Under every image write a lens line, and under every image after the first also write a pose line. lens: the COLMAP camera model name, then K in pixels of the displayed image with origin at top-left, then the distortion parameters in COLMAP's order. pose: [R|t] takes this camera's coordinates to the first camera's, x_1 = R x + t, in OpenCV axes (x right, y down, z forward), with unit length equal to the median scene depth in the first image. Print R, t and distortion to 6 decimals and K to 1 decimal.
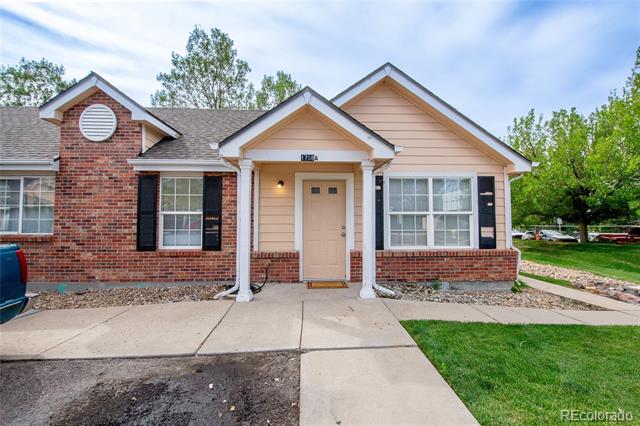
lens RADIAL K [[288.5, 0, 325.1], [0, 288.5, 213.3], [0, 0, 1]] dist [0.008020, -0.017398]
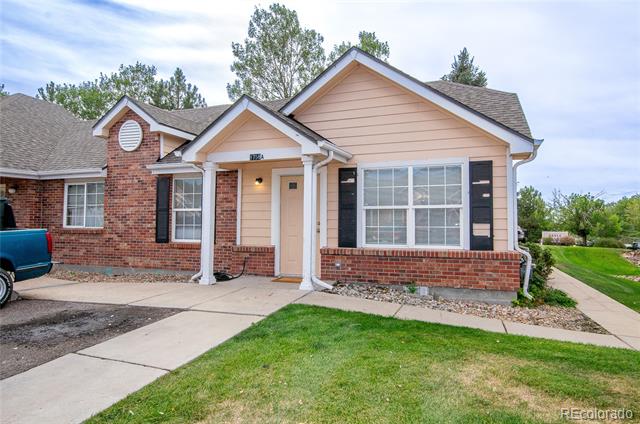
lens RADIAL K [[406.3, 0, 323.8], [0, 406.3, 213.9], [0, 0, 1]] dist [0.024671, 0.001809]
pose [[0.913207, -0.006155, -0.407450, 0.640427], [0.006080, 0.999980, -0.001478, 0.020135], [0.407451, -0.001127, 0.913226, -0.232961]]
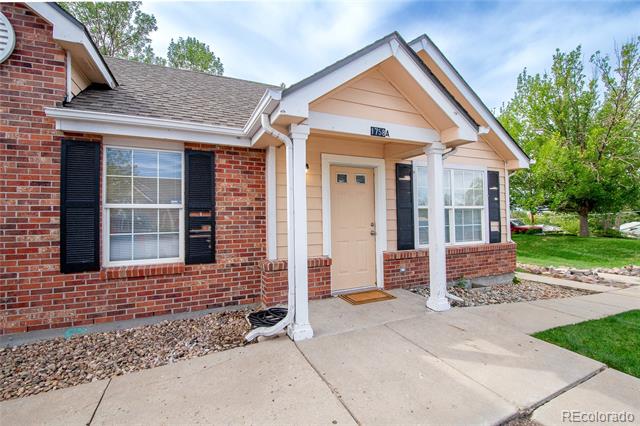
lens RADIAL K [[288.5, 0, 324.6], [0, 288.5, 213.2], [0, 0, 1]] dist [0.008020, -0.017398]
pose [[0.929762, -0.004915, 0.368129, -0.374592], [0.001235, 0.999947, 0.010231, 0.008114], [-0.368159, -0.009058, 0.929719, 0.286852]]
